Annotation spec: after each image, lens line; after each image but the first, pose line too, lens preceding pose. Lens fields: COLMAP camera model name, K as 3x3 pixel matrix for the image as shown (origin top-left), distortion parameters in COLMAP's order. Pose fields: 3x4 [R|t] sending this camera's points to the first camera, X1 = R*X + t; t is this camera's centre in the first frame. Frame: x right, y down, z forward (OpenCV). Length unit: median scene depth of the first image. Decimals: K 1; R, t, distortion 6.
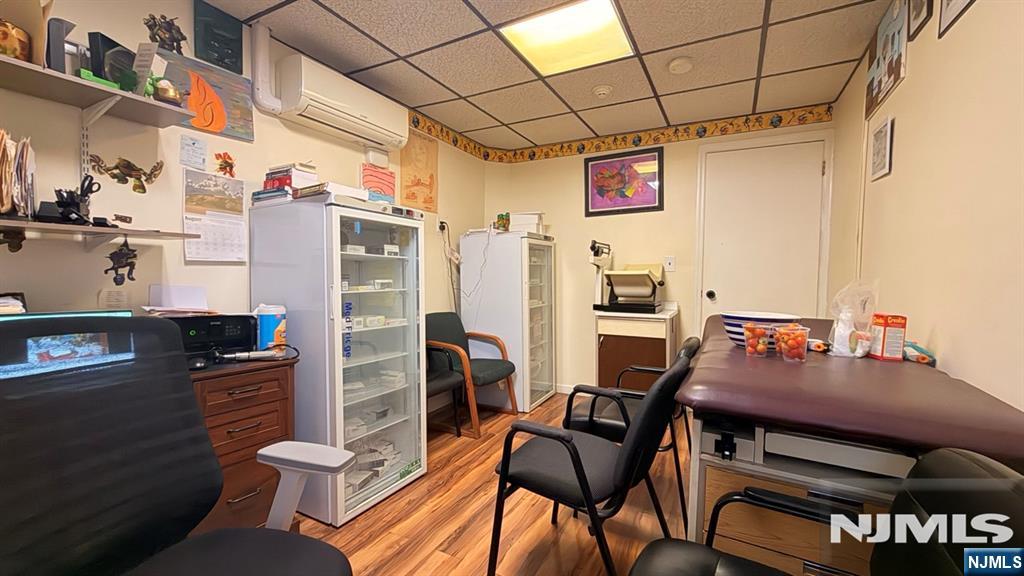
lens RADIAL K [[411.3, 0, 510.6], [0, 411.3, 292.2], [0, 0, 1]] dist [-0.001399, -0.000081]
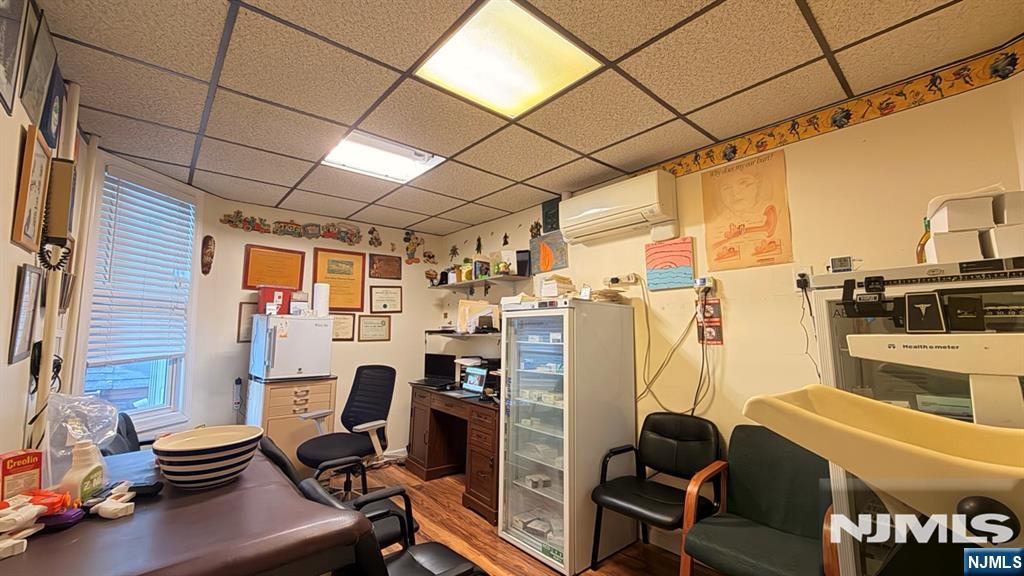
lens RADIAL K [[411.3, 0, 512.0], [0, 411.3, 289.4], [0, 0, 1]] dist [-0.001399, -0.000081]
pose [[-0.333795, -0.107231, -0.936527, 0.808737], [-0.035271, 0.994234, -0.101267, -0.112917], [0.941986, -0.000770, -0.335652, 1.240875]]
